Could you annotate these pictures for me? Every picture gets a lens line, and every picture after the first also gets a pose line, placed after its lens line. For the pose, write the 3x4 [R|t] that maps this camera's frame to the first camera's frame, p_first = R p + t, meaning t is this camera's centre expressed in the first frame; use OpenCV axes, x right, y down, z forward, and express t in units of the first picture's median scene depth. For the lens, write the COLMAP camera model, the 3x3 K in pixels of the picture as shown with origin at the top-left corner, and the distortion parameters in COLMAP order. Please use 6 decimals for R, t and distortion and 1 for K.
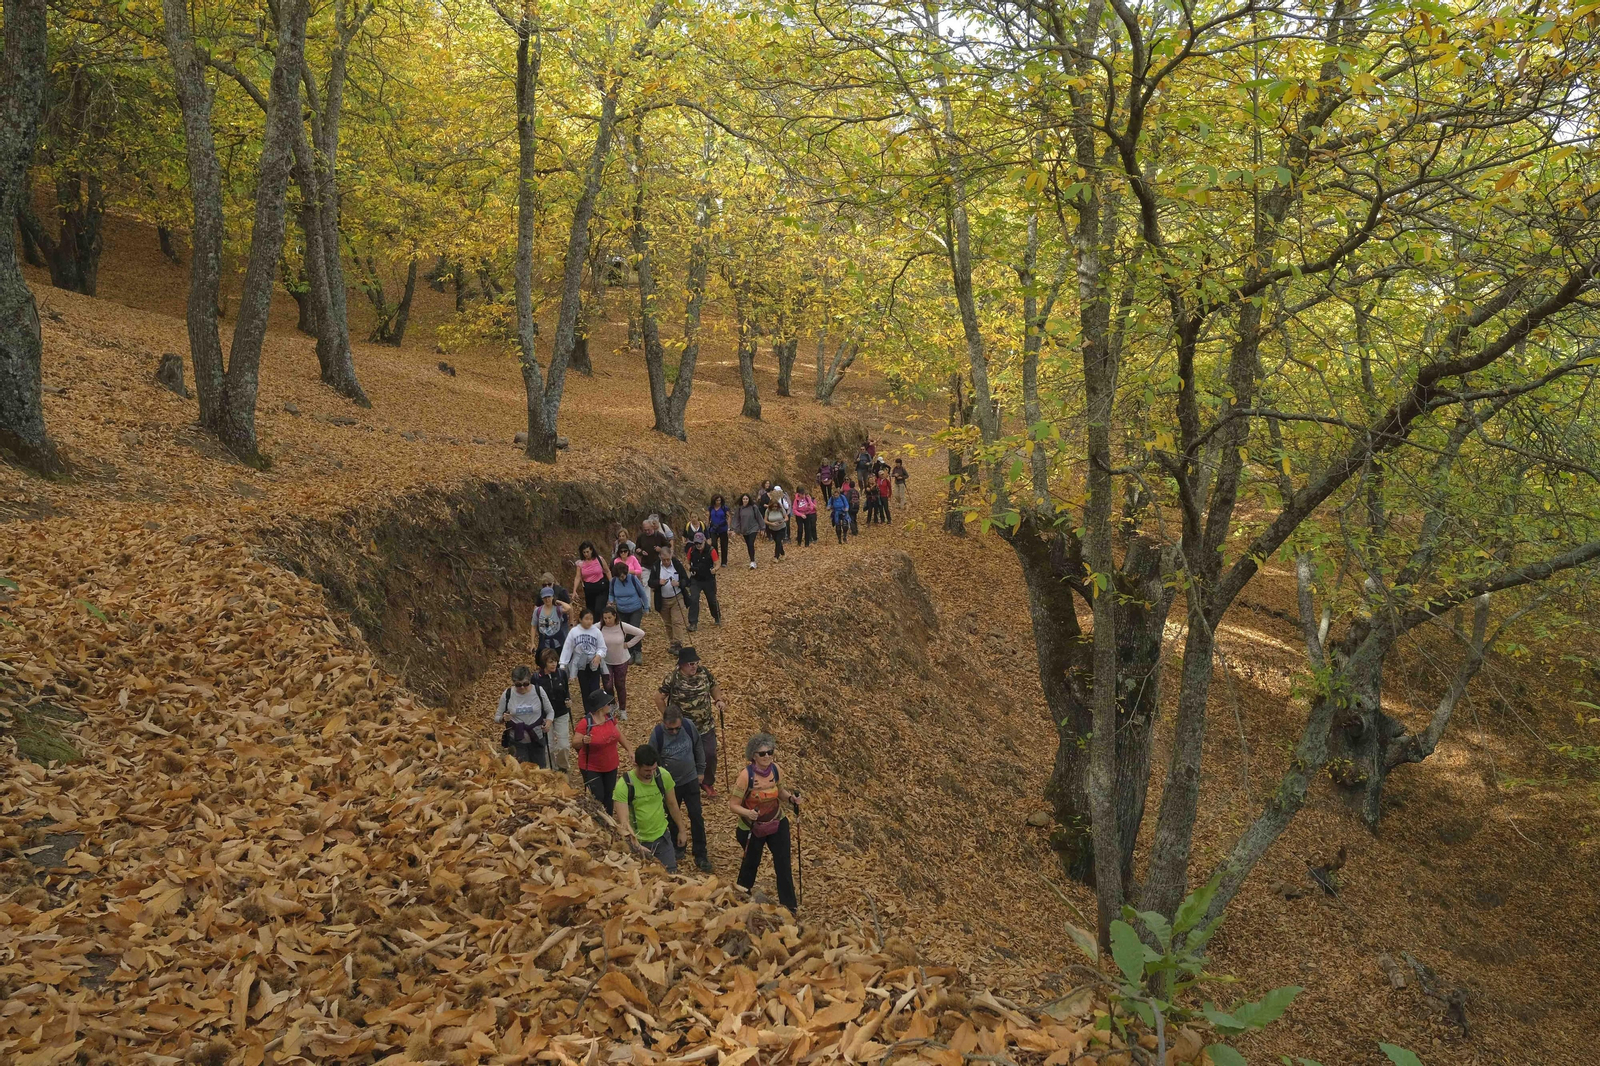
lens RADIAL K [[1453.1, 0, 801.4], [0, 1453.1, 523.2], [0, 0, 1]] dist [-0.075575, 0.175735]
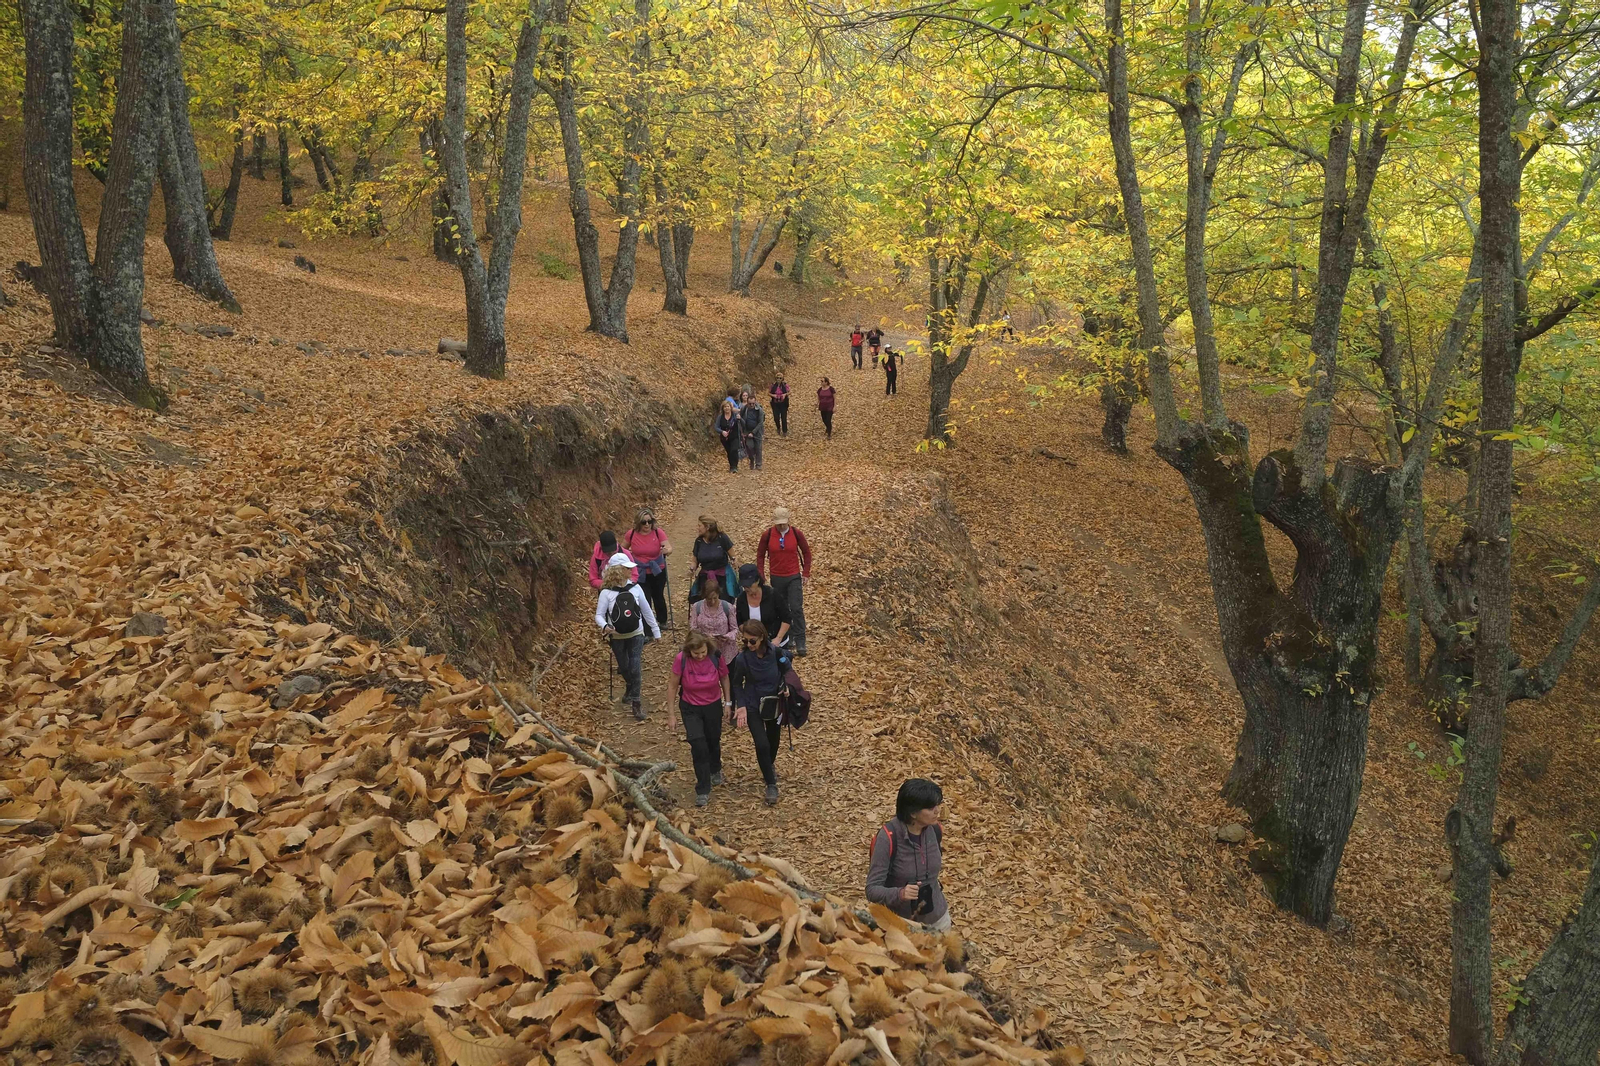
lens RADIAL K [[1516.6, 0, 802.4], [0, 1516.6, 529.7], [0, 0, 1]] dist [-0.077208, 0.180428]
pose [[0.993989, -0.040943, 0.101536, -0.157589], [0.033566, 0.996742, 0.073333, -0.023875], [-0.104208, -0.069484, 0.992125, 0.290128]]
